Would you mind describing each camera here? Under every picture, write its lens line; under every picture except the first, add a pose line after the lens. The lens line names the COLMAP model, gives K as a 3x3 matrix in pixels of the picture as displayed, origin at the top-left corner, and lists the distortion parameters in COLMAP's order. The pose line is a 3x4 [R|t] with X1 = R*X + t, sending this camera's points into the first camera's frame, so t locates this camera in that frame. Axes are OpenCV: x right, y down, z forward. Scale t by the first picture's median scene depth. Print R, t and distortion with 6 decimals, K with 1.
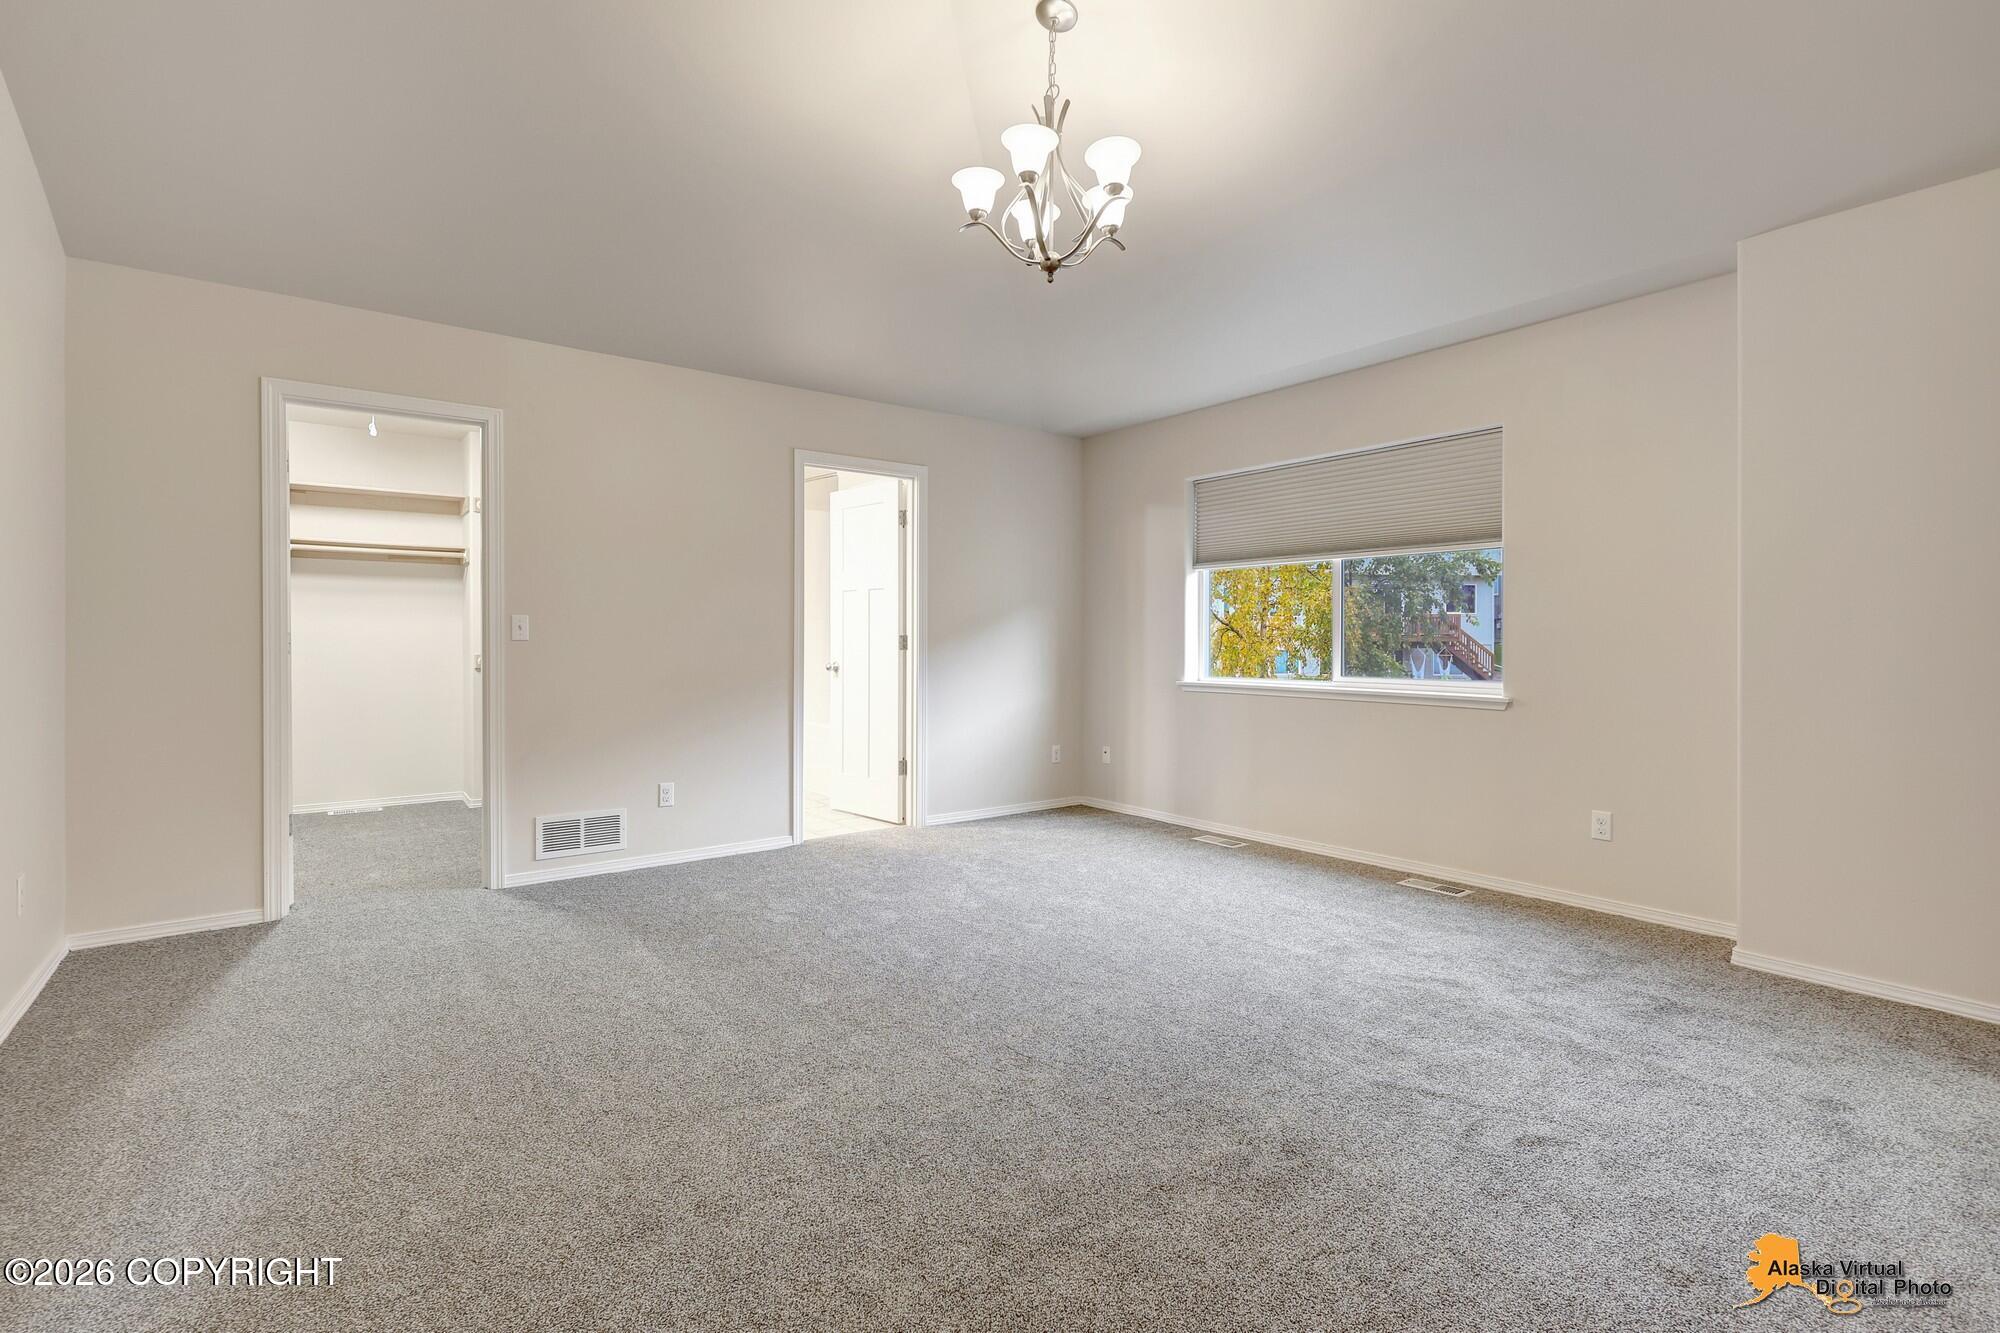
lens RADIAL K [[927.5, 0, 998.6], [0, 927.5, 638.1], [0, 0, 1]] dist [-0.001122, 0.000866]
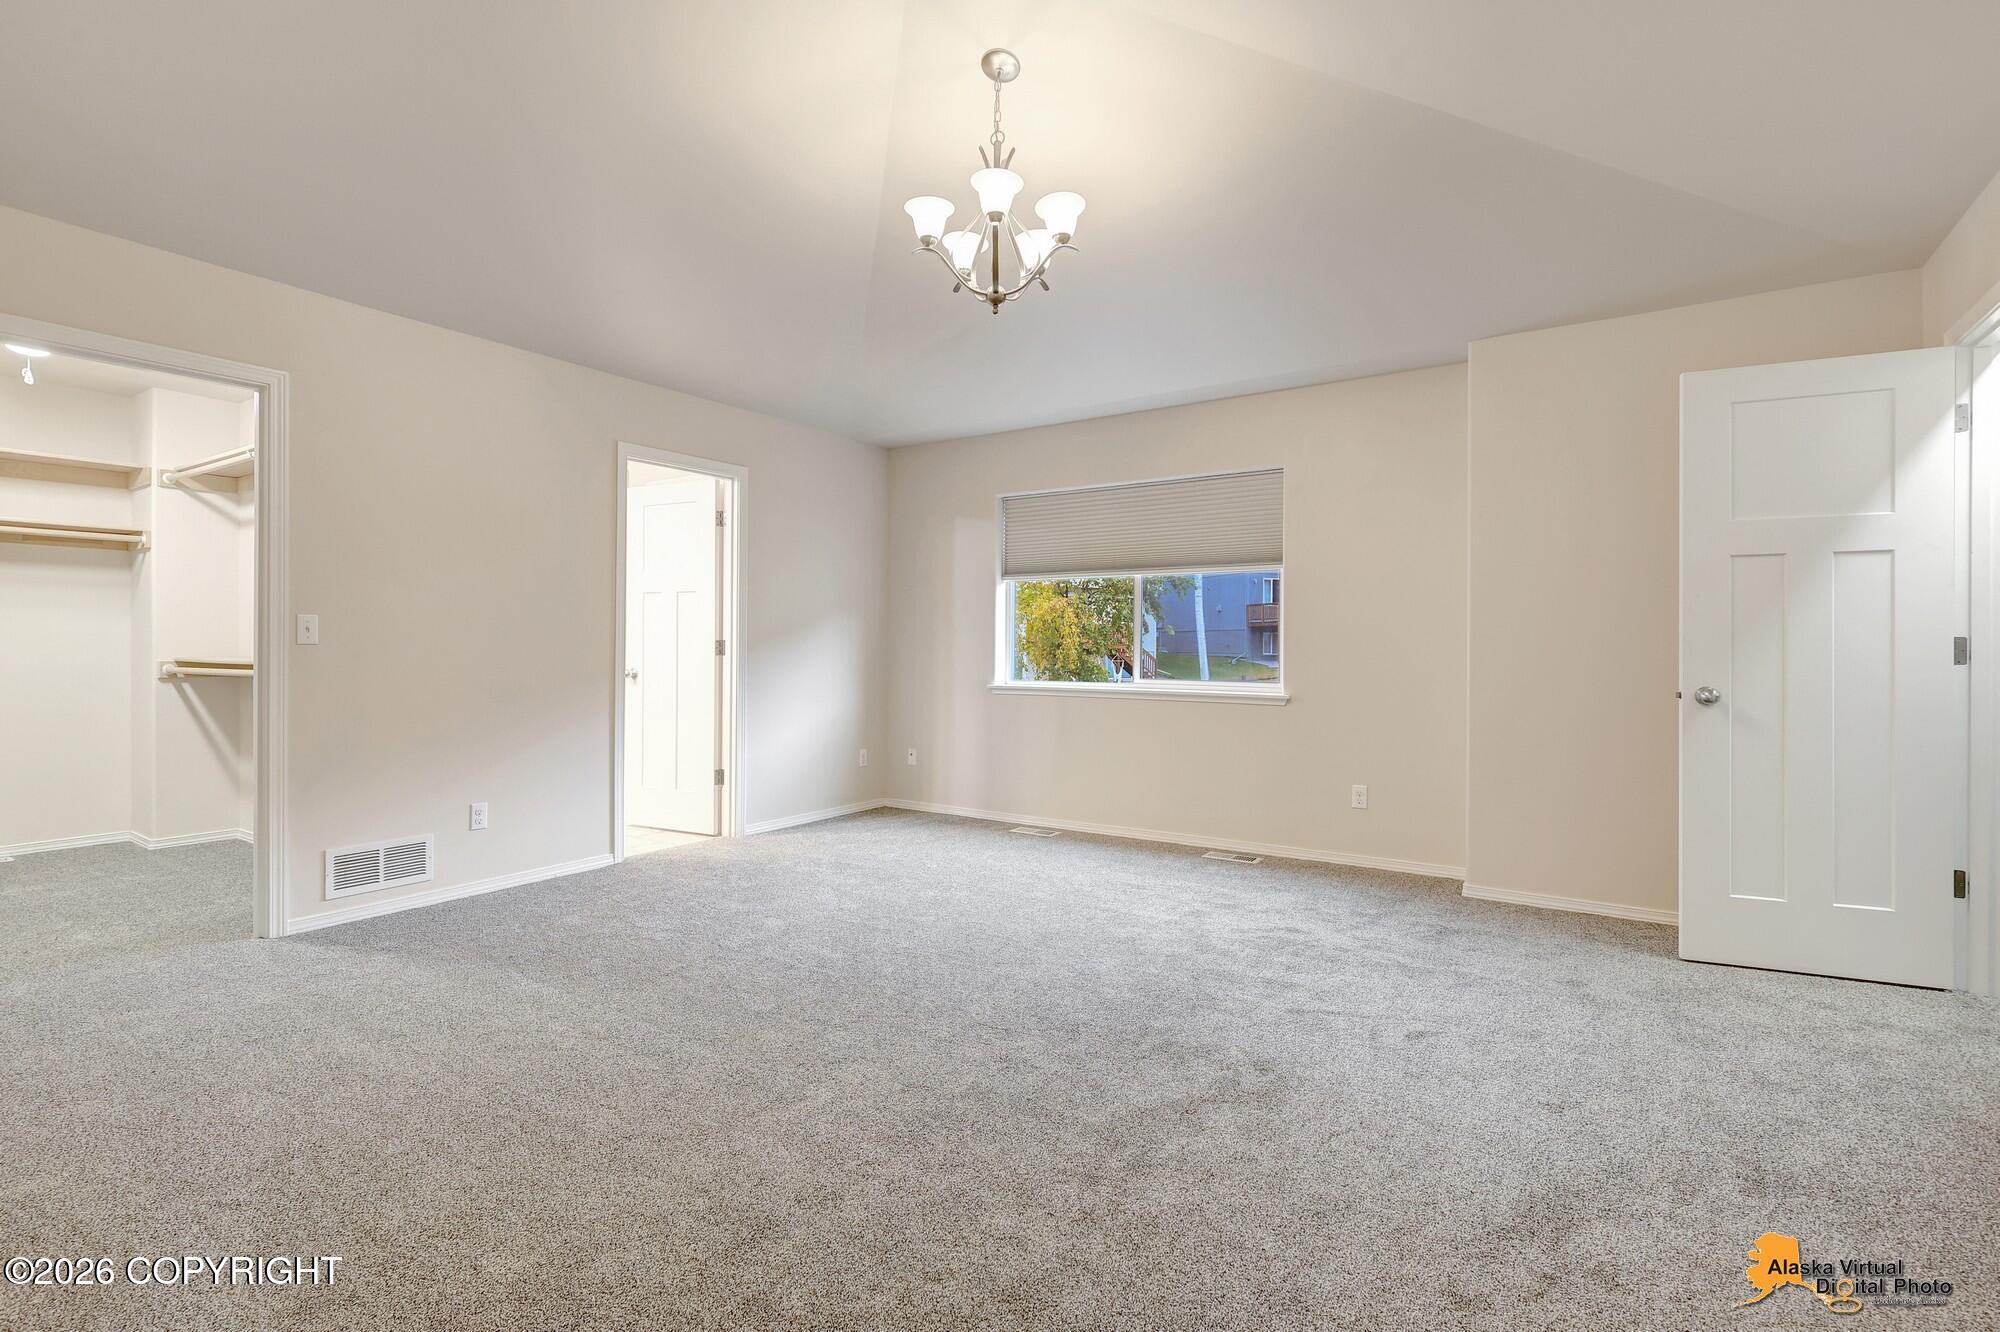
lens RADIAL K [[929.4, 0, 994.4], [0, 929.4, 645.8], [0, 0, 1]] dist [-0.001607, 0.000141]
pose [[0.945622, 0.003491, 0.325249, -0.200334], [-0.004019, 0.999991, 0.000951, 0.000800], [-0.325243, -0.002207, 0.945628, -0.014771]]
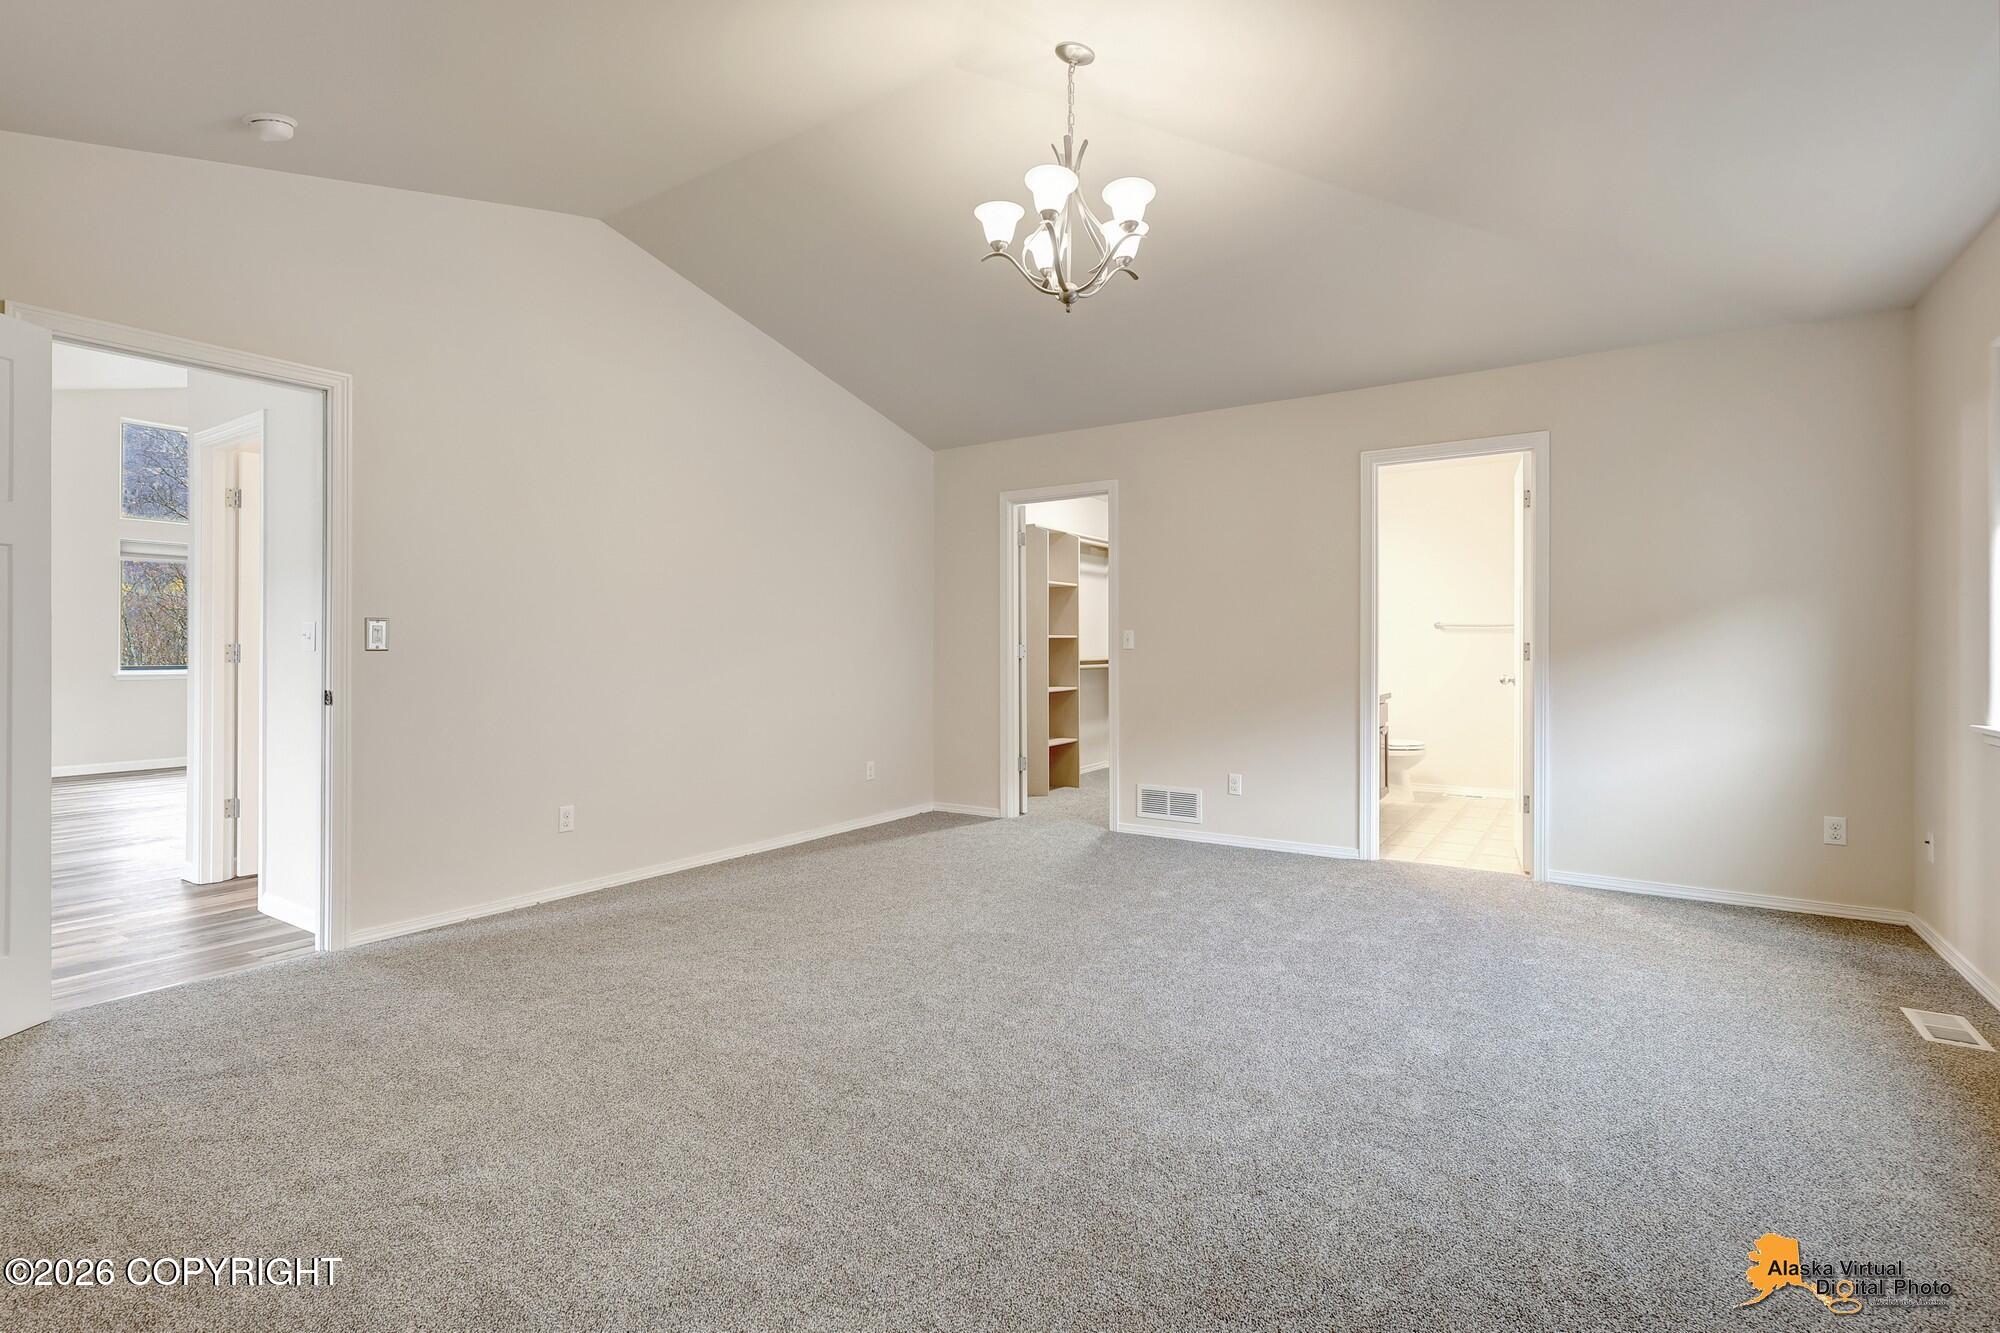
lens RADIAL K [[929.4, 0, 994.4], [0, 929.4, 646.3], [0, 0, 1]] dist [-0.001607, 0.000141]
pose [[0.332721, -0.003708, -0.943018, 0.696344], [0.002749, 0.999992, -0.002962, 0.001924], [0.943021, -0.001607, 0.332729, 0.384539]]
